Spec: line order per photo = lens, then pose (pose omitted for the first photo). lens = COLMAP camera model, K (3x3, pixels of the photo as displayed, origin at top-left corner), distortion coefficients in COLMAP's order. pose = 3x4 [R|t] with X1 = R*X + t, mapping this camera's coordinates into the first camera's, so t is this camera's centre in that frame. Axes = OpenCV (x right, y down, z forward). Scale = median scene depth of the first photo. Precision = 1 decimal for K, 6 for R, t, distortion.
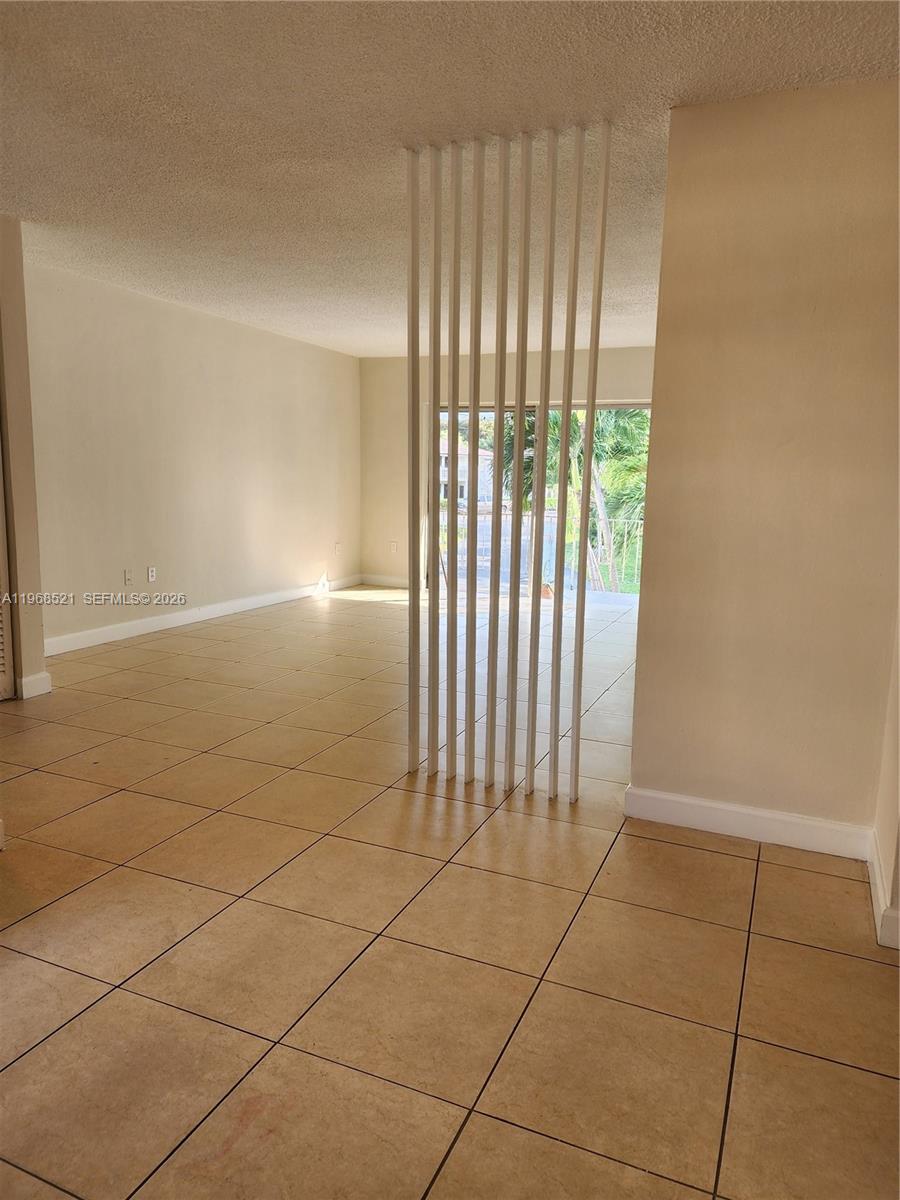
lens RADIAL K [[793.6, 0, 450.0], [0, 793.6, 600.0], [0, 0, 1]] dist [0.097554, -0.086392]
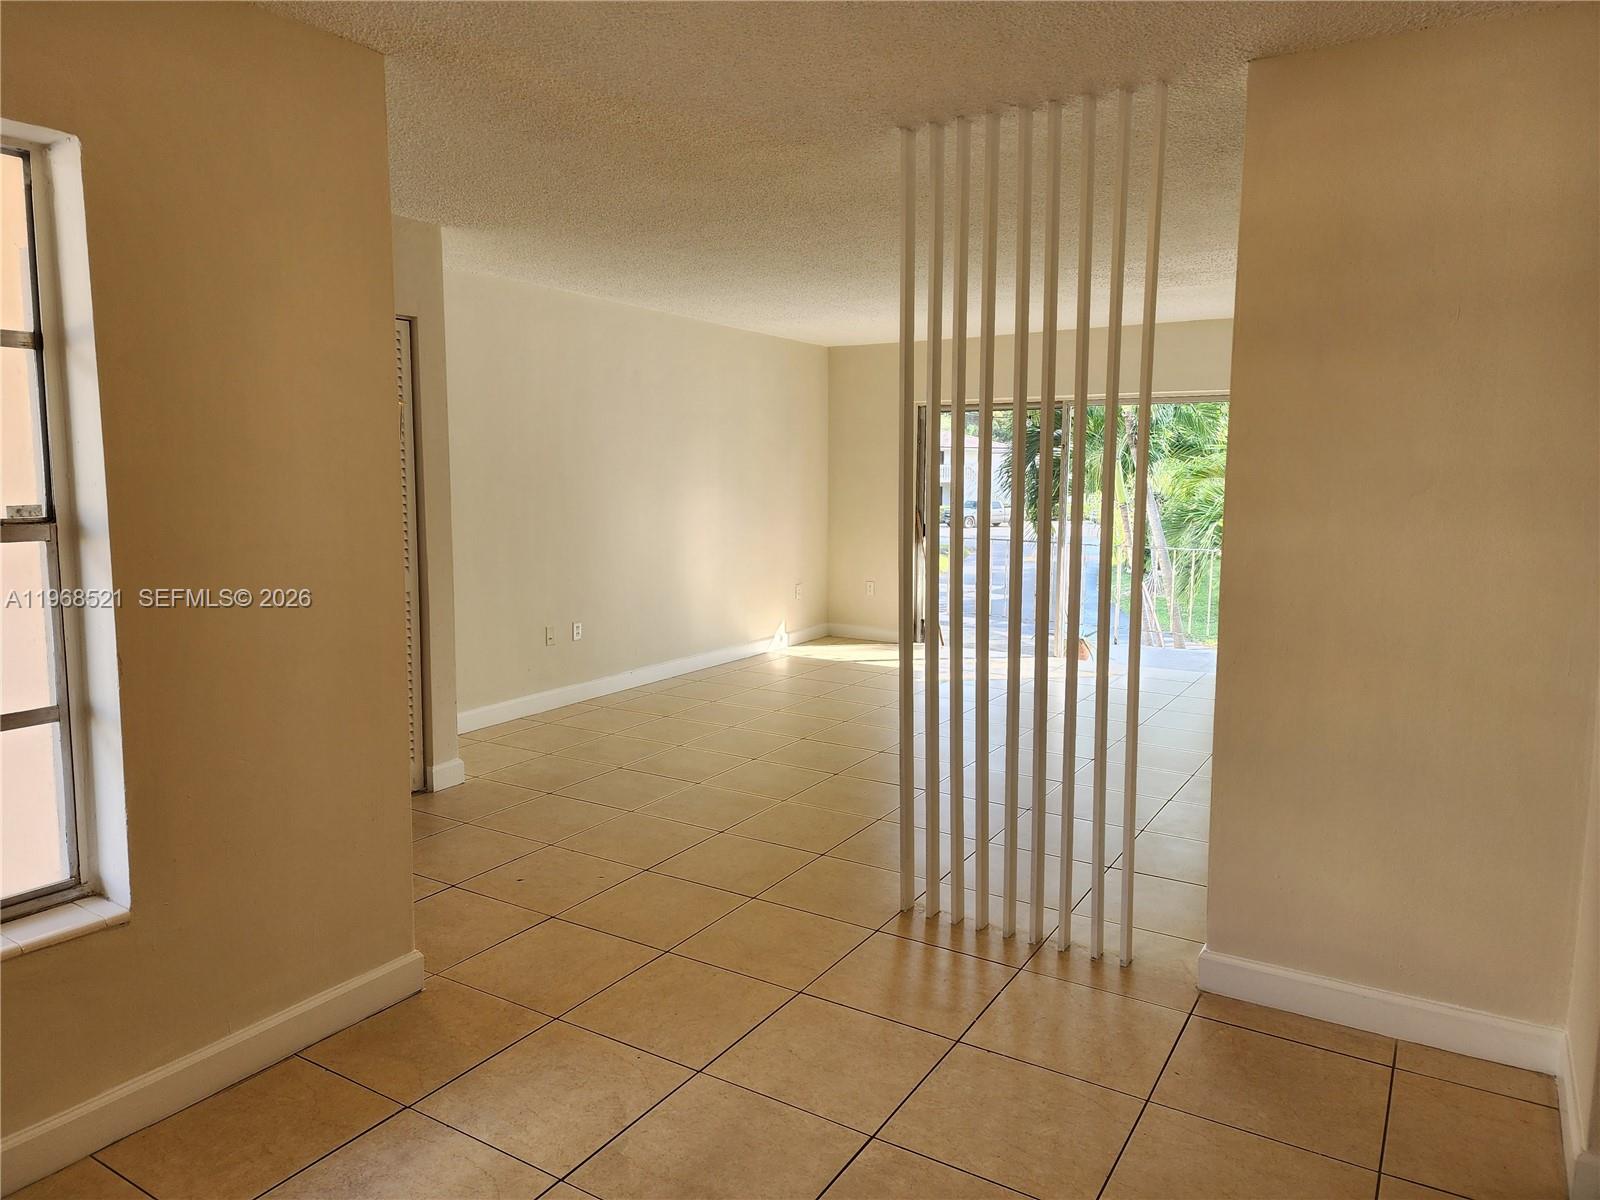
lens RADIAL K [[1054.7, 0, 779.9], [0, 1054.7, 597.5], [0, 0, 1]] dist [0.100372, -0.081439]
pose [[0.988323, -0.002612, -0.152349, -0.010854], [-0.003694, 0.999148, -0.041095, -0.047589], [0.152326, 0.041178, 0.987472, -0.052383]]
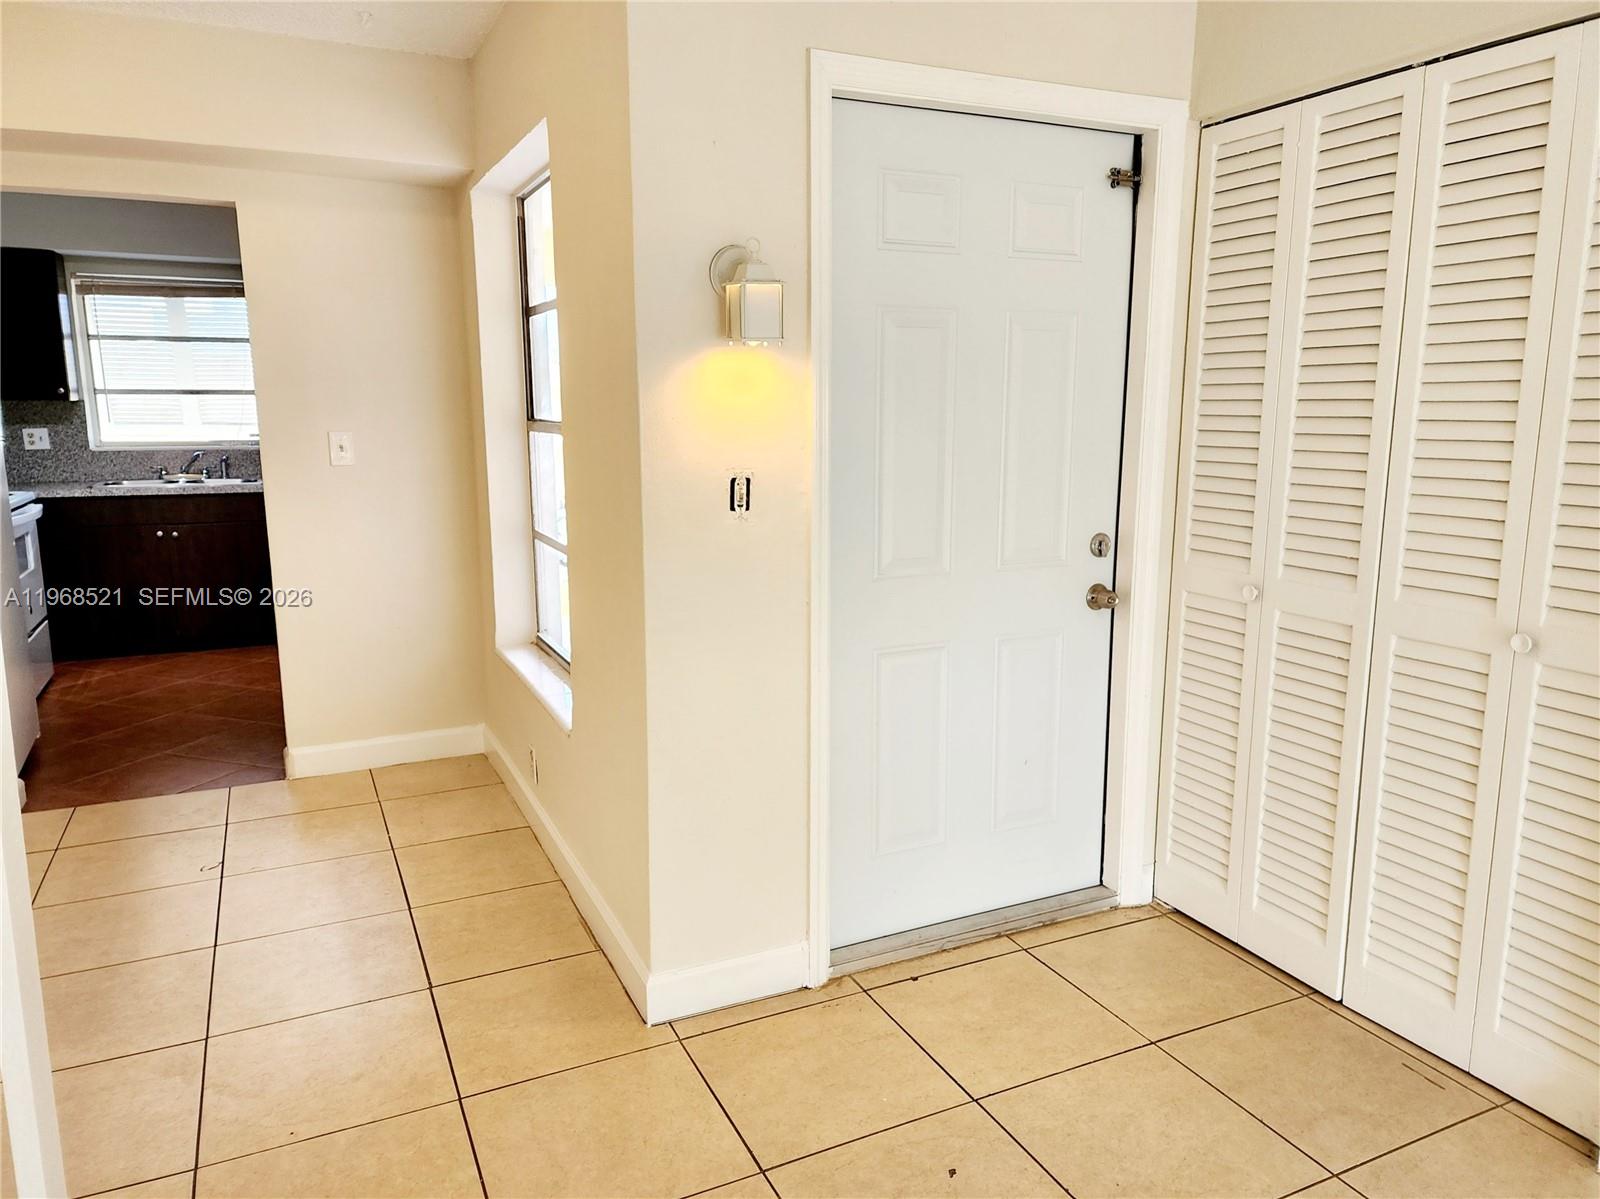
lens RADIAL K [[1102.5, 0, 800.0], [0, 1102.5, 599.5], [0, 0, 1]] dist [0.063925, -0.049400]
pose [[-0.650084, 0.117643, -0.750700, 0.029058], [-0.132513, 0.955252, 0.264451, -0.261755], [0.748219, 0.271393, -0.605405, 1.343301]]
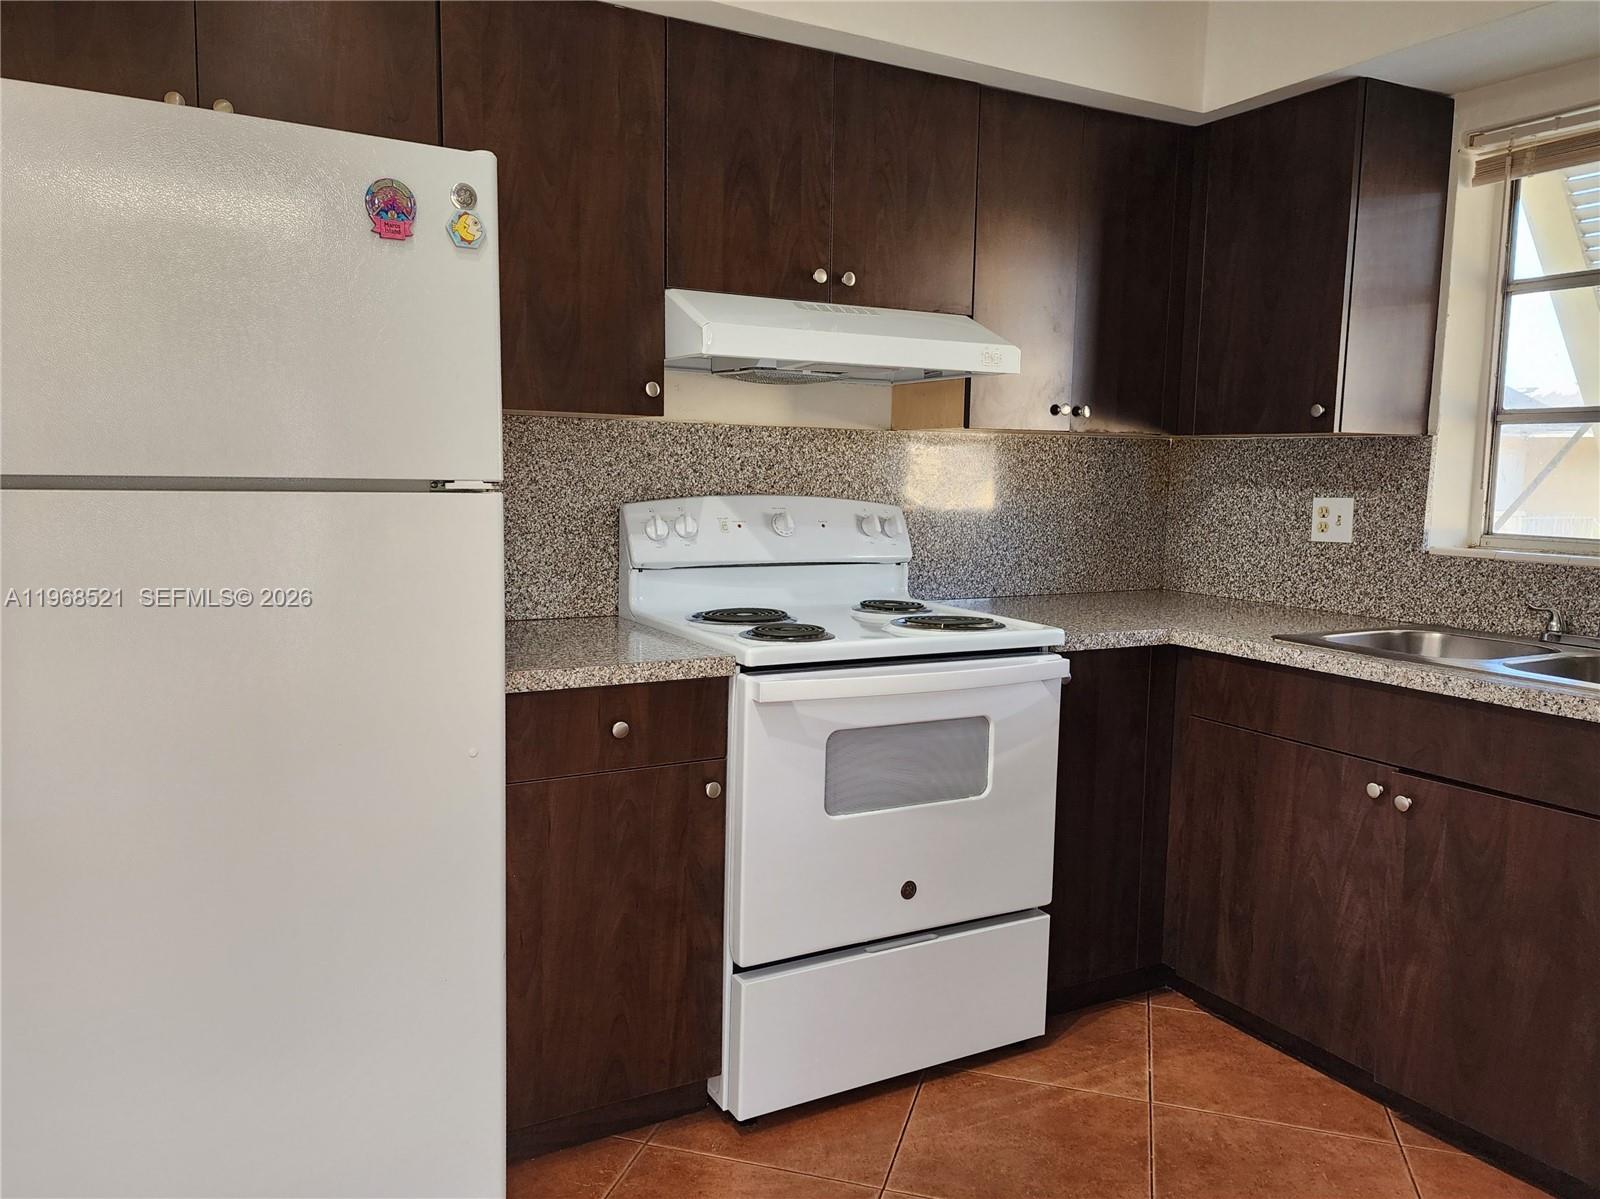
lens RADIAL K [[1102.5, 0, 800.0], [0, 1102.5, 599.5], [0, 0, 1]] dist [0.063925, -0.049400]
pose [[-0.793244, -0.099052, 0.600794, -0.831589], [0.066519, 0.966678, 0.247201, -0.023326], [-0.605260, 0.236055, -0.760223, 0.040238]]
